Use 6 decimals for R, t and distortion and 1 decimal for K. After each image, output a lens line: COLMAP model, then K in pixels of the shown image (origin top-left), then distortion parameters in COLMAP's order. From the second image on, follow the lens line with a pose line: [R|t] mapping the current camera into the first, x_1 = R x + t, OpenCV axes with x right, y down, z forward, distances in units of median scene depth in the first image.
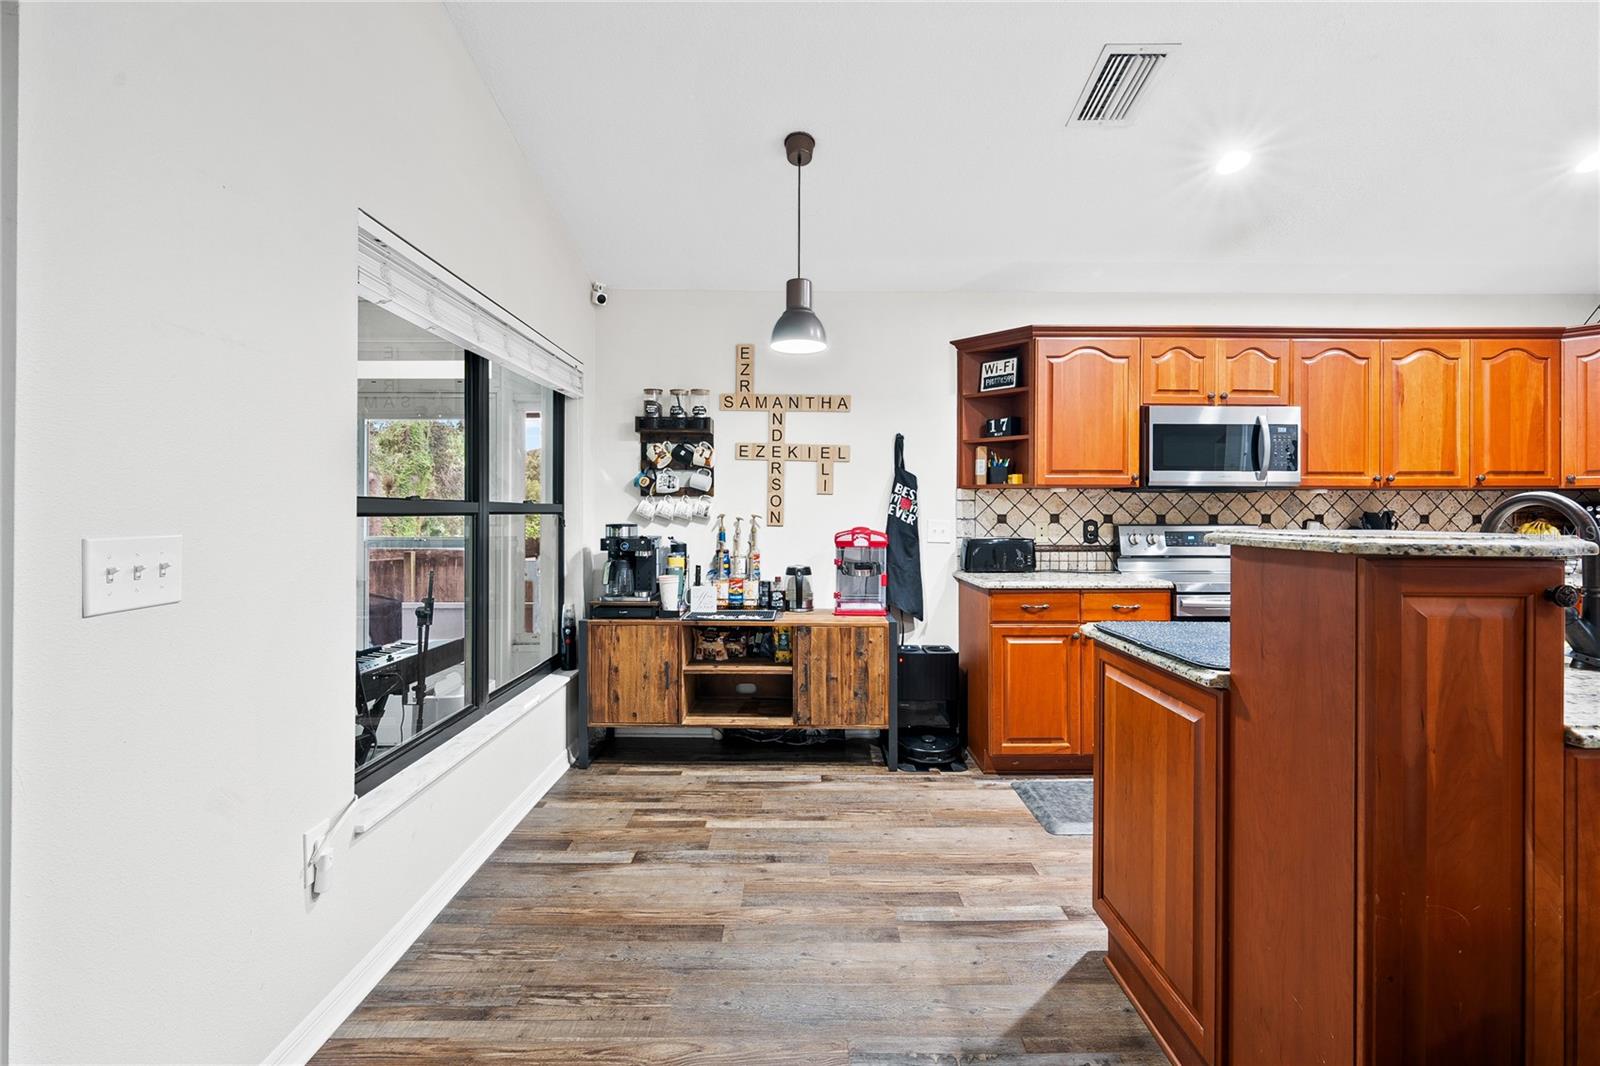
lens RADIAL K [[686.2, 0, 801.3], [0, 686.2, 510.0], [0, 0, 1]] dist [0.001067, 0.000184]
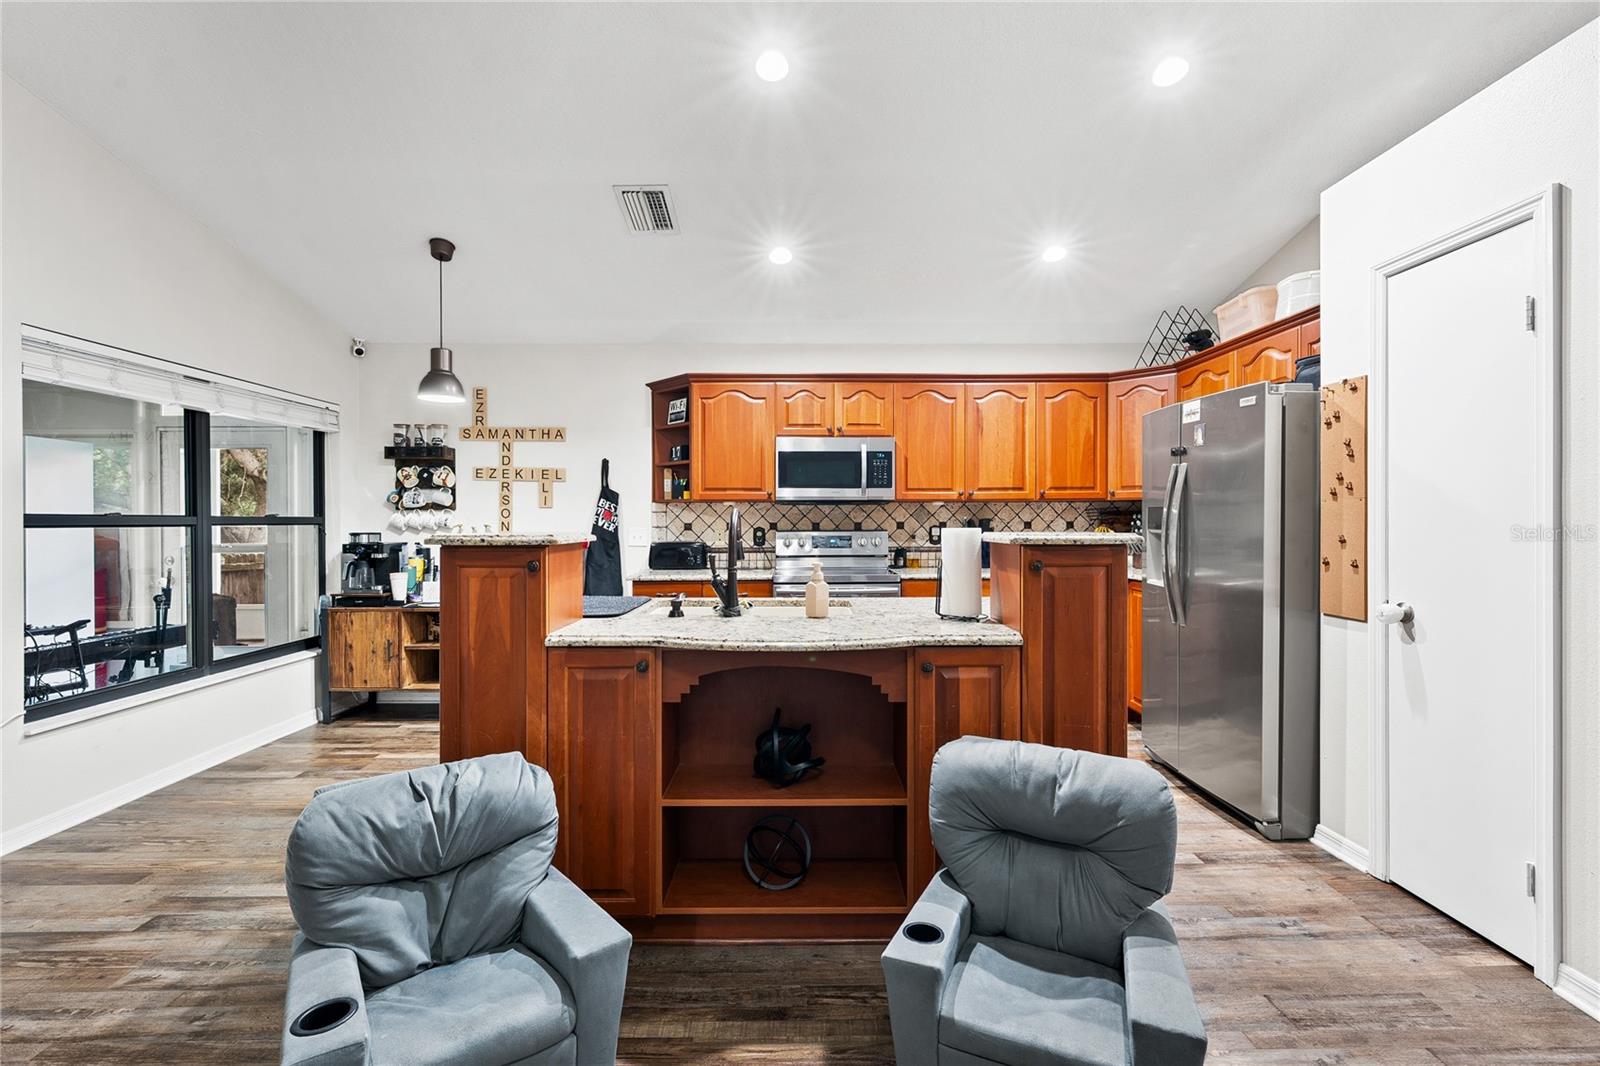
lens RADIAL K [[686.2, 0, 799.1], [0, 686.2, 526.1], [0, 0, 1]] dist [0.001067, 0.000184]
pose [[0.999983, -0.005582, 0.001942, 0.507818], [0.005560, 0.999924, 0.011043, -0.001073], [-0.002003, -0.011032, 0.999937, -0.249836]]
